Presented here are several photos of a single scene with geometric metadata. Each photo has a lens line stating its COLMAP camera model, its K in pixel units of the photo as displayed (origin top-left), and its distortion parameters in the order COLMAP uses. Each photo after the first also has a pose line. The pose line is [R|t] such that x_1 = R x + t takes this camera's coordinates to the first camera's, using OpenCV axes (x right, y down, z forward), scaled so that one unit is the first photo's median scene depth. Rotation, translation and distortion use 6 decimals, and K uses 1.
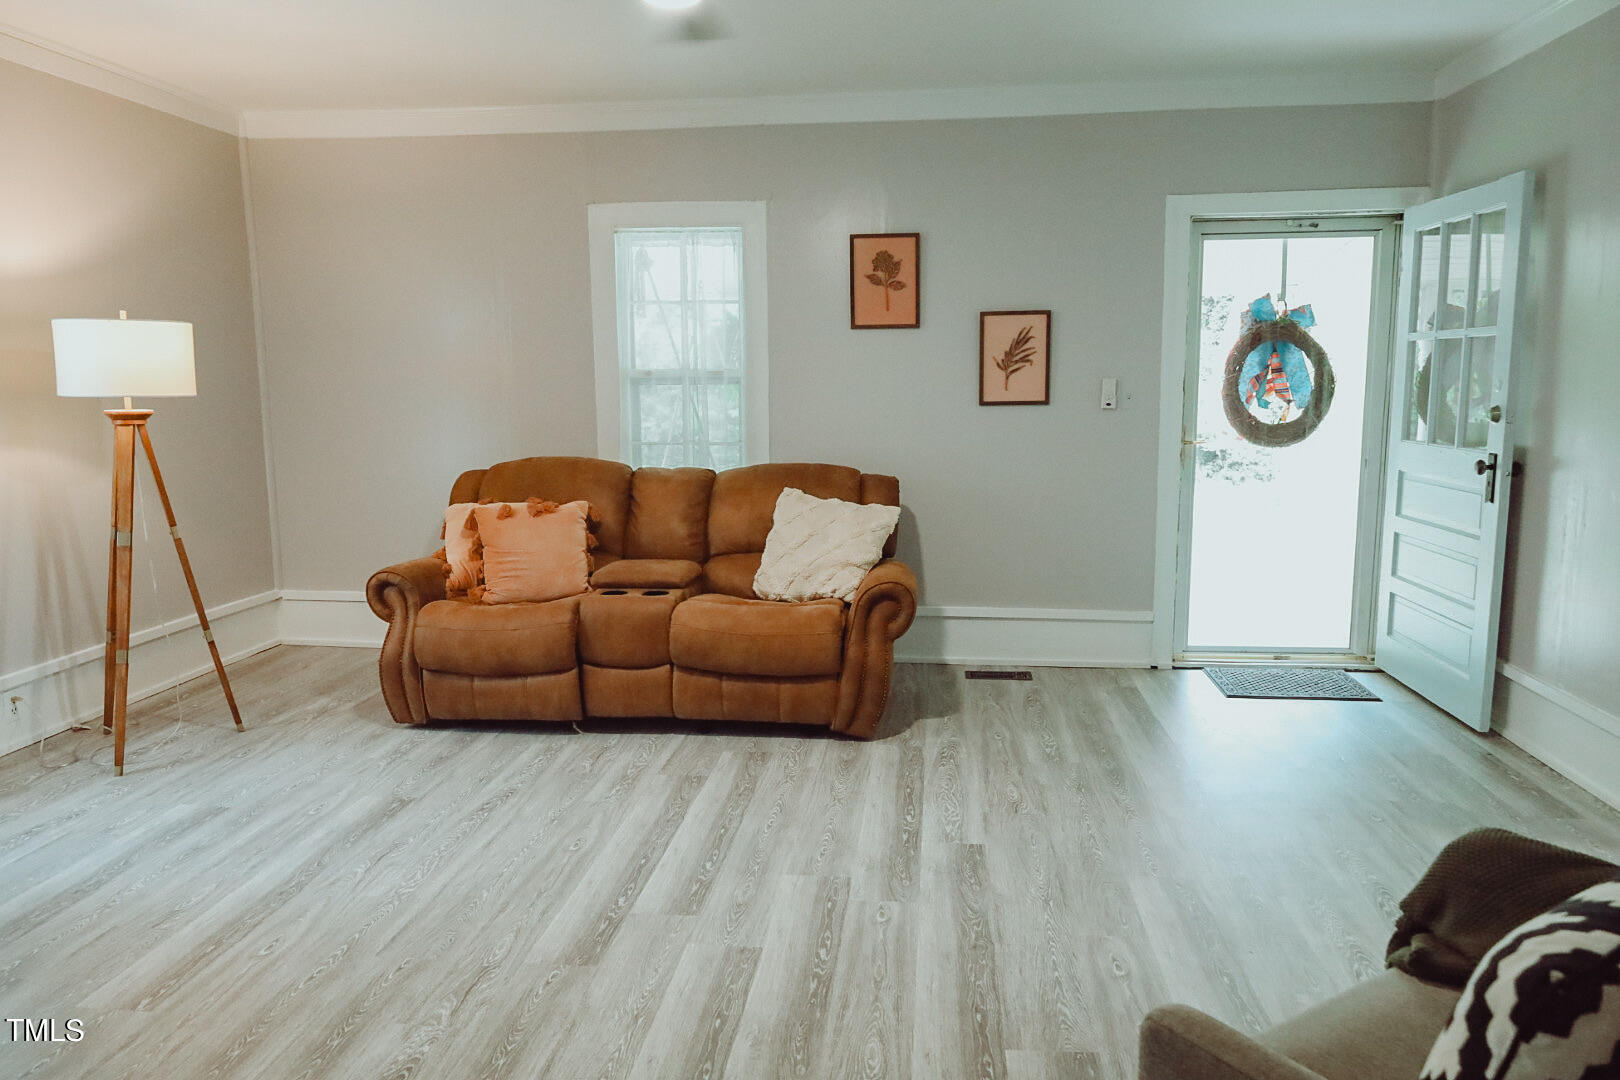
lens RADIAL K [[1104.5, 0, 810.0], [0, 1104.5, 540.0], [0, 0, 1]] dist [-0.011365, 0.004639]
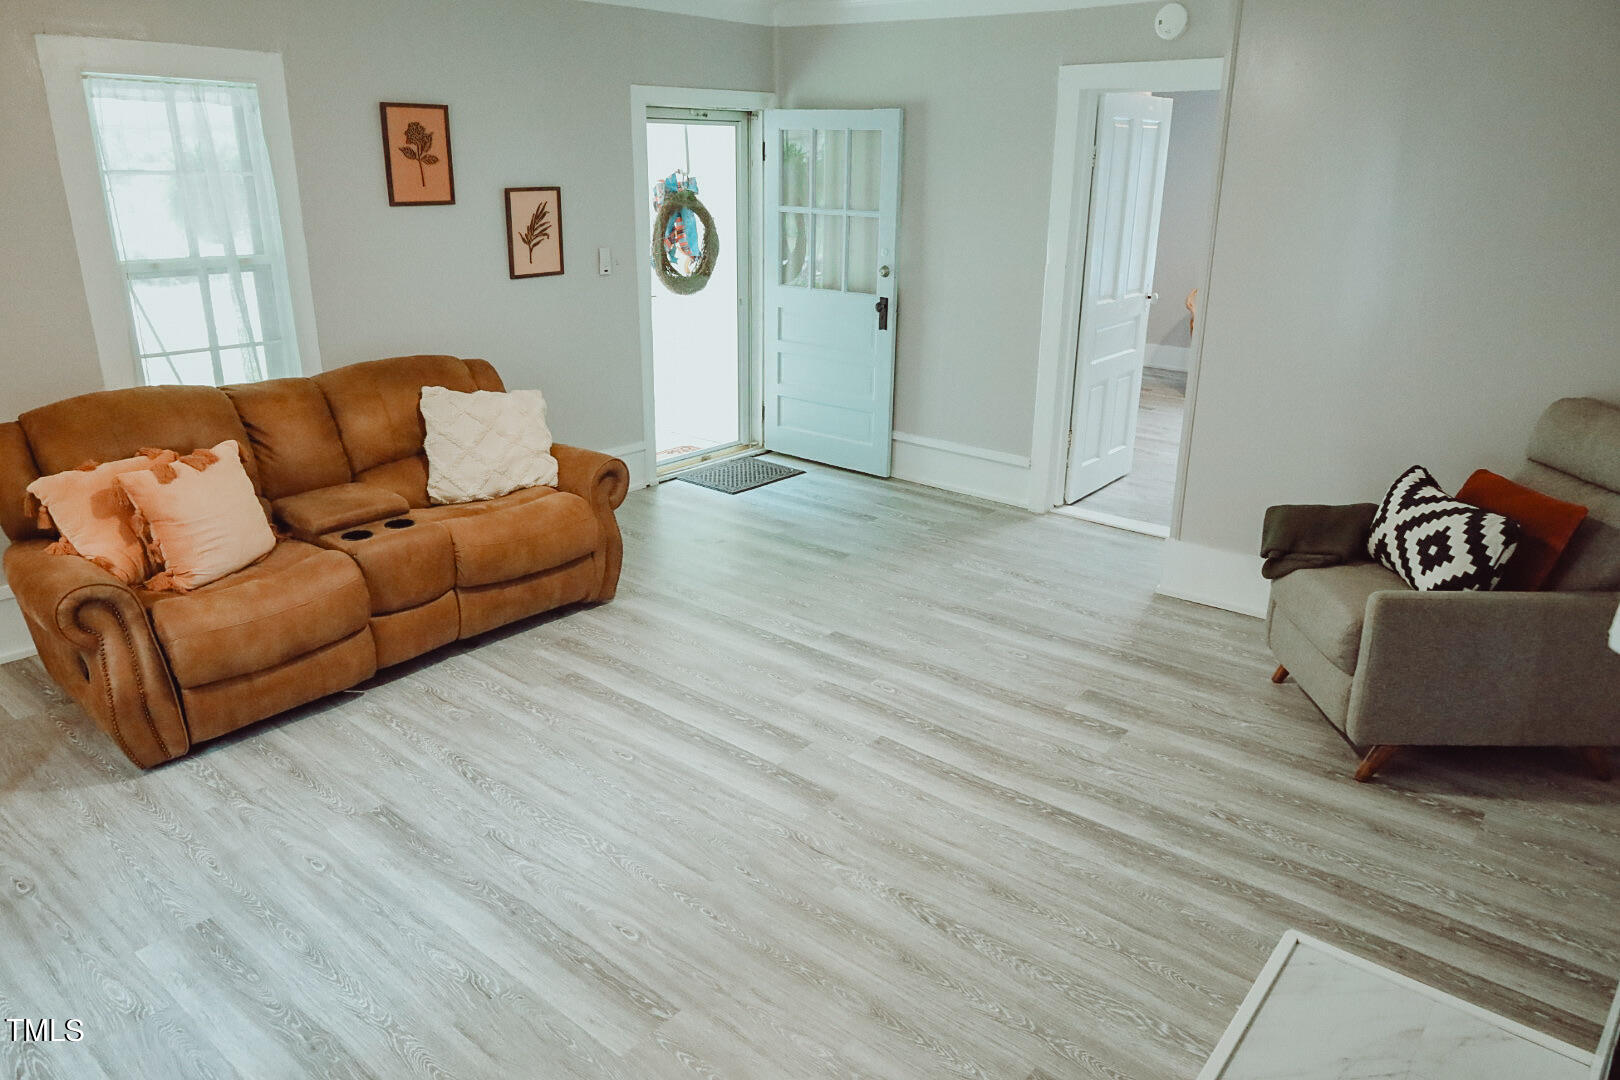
lens RADIAL K [[1104.5, 0, 810.0], [0, 1104.5, 540.0], [0, 0, 1]] dist [-0.011365, 0.004639]
pose [[0.552637, -0.260049, 0.791812, -0.723308], [0.101408, 0.963996, 0.245821, -0.138386], [-0.827229, -0.055554, 0.559111, 0.203099]]
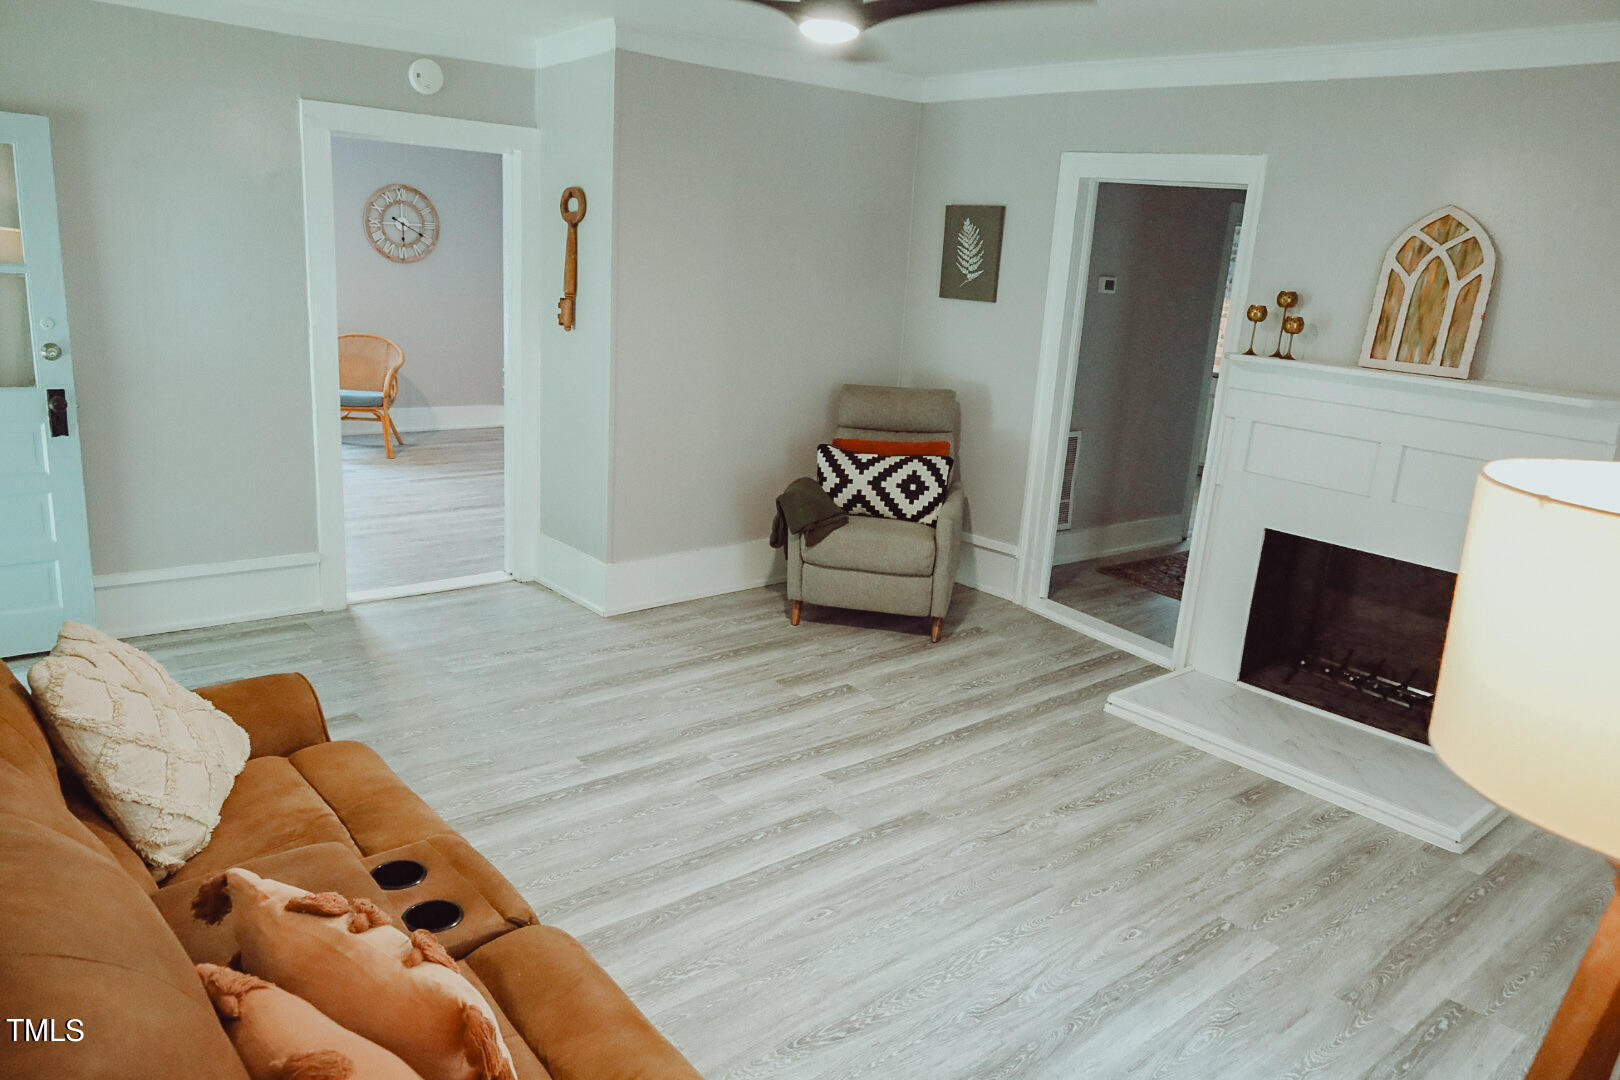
lens RADIAL K [[1104.5, 0, 810.0], [0, 1104.5, 540.0], [0, 0, 1]] dist [-0.011365, 0.004639]
pose [[-0.725011, -0.206618, 0.657015, -0.592529], [0.040316, 0.939573, 0.339966, -0.264044], [-0.687557, 0.272967, -0.672870, 1.221626]]
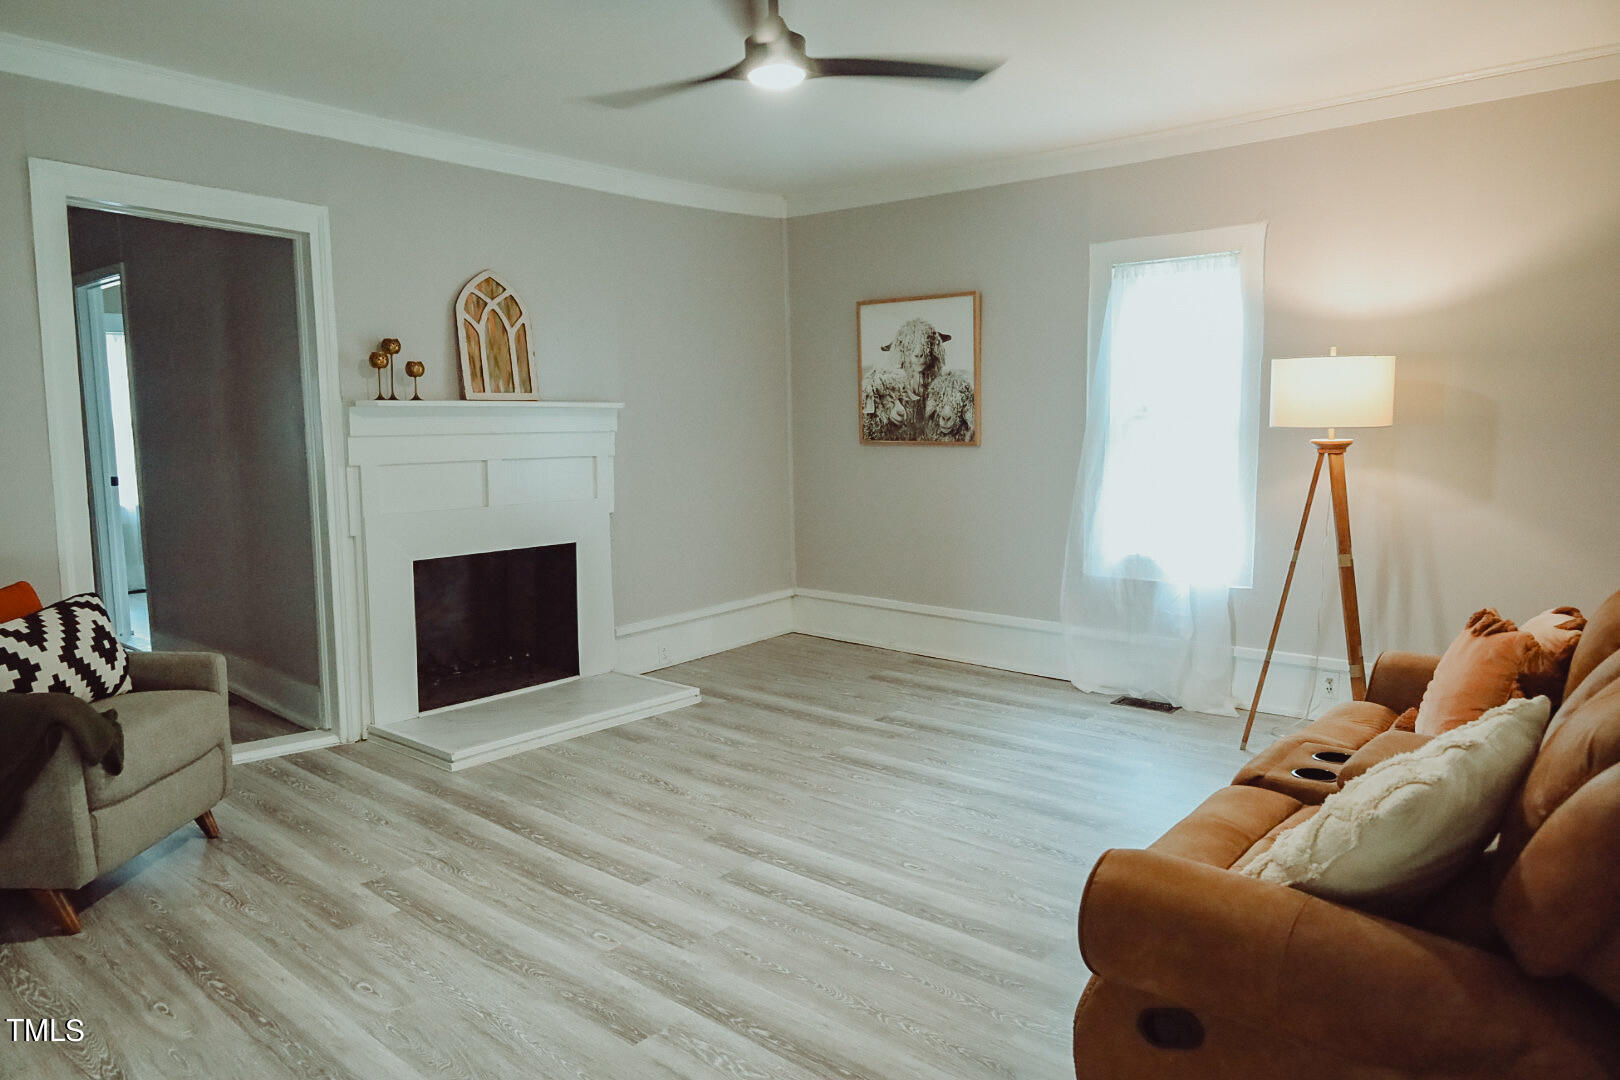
lens RADIAL K [[1096.0, 0, 810.0], [0, 1096.0, 540.0], [0, 0, 1]] dist [-0.018416, 0.001684]
pose [[-0.567361, 0.110282, -0.816051, 0.519368], [-0.101095, 0.974167, 0.201936, -0.177878], [0.817240, 0.197070, -0.541556, 1.124404]]
